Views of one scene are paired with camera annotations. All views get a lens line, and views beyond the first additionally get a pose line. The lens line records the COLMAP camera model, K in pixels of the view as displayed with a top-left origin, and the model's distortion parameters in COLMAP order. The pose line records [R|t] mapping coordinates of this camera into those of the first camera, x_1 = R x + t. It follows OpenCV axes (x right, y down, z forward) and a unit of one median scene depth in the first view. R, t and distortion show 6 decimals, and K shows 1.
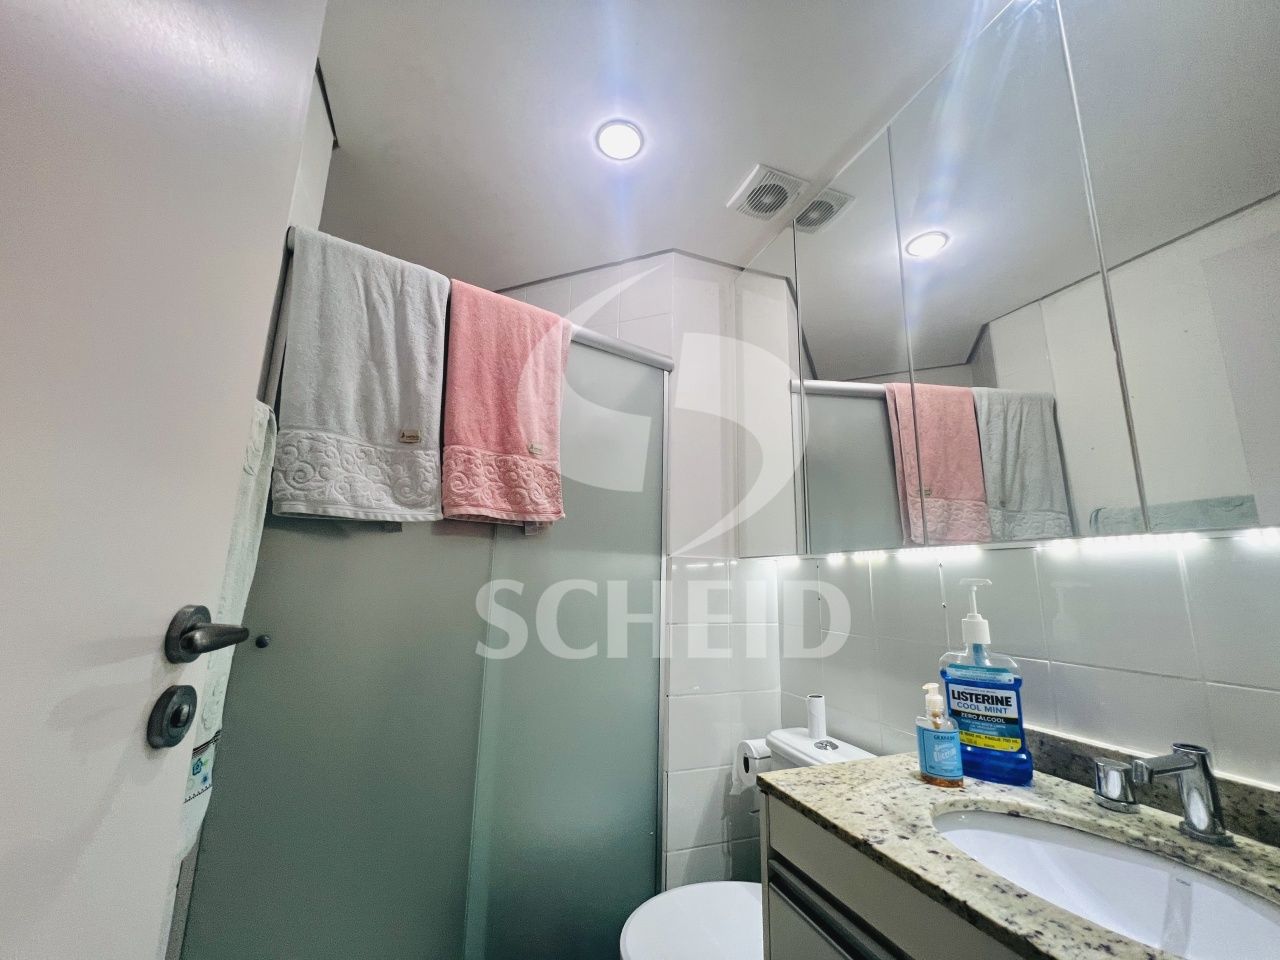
lens RADIAL K [[514.0, 0, 641.2], [0, 514.0, 479.6], [0, 0, 1]] dist [-0.001893, 0.000158]
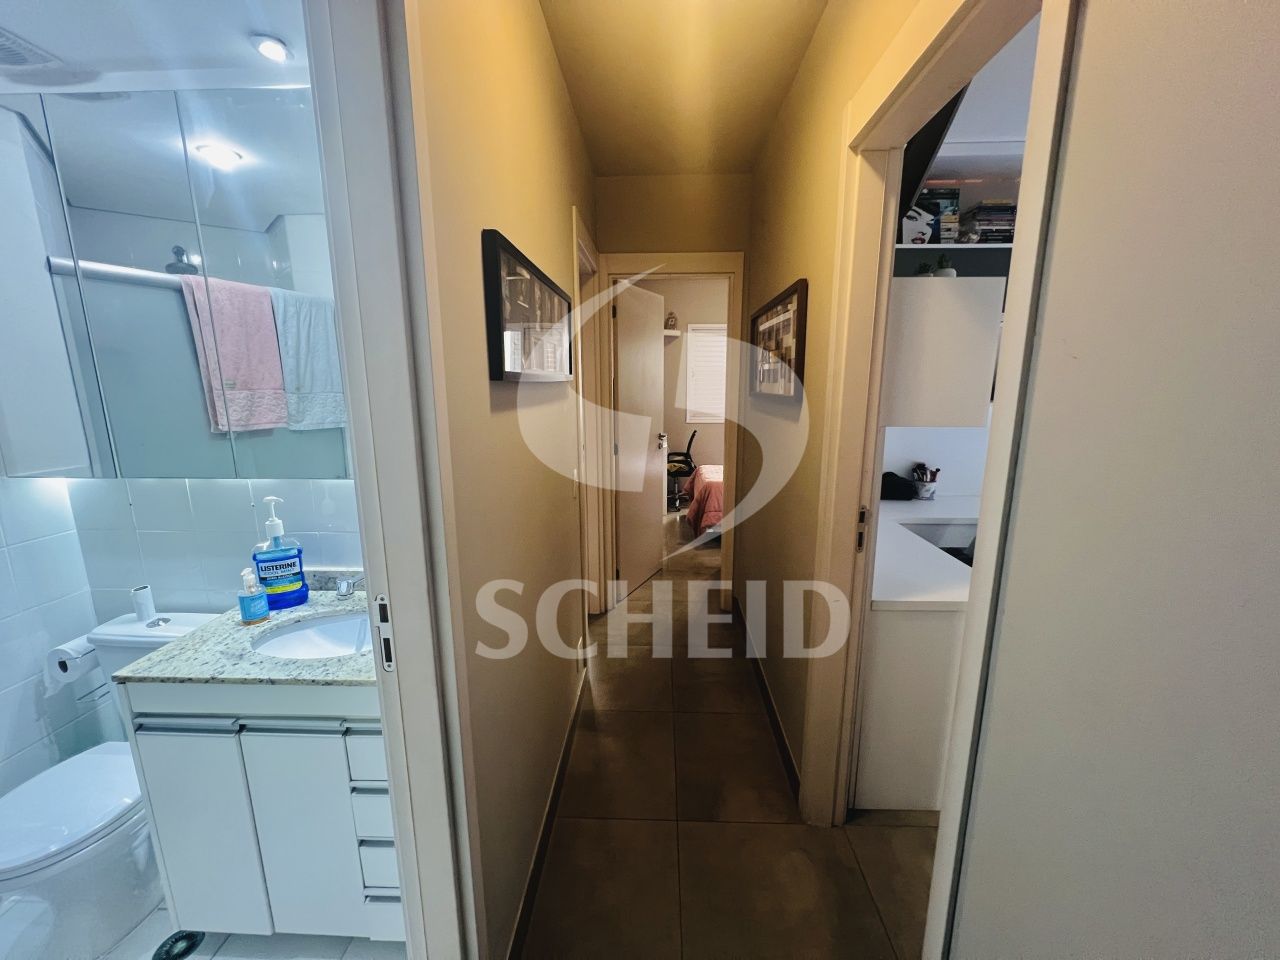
lens RADIAL K [[514.0, 0, 641.2], [0, 514.0, 479.6], [0, 0, 1]] dist [-0.001893, 0.000158]
pose [[0.395383, -0.198759, 0.896753, -0.333906], [-0.168376, 0.944079, 0.283486, -0.534530], [-0.902952, -0.263077, 0.339807, -0.590175]]
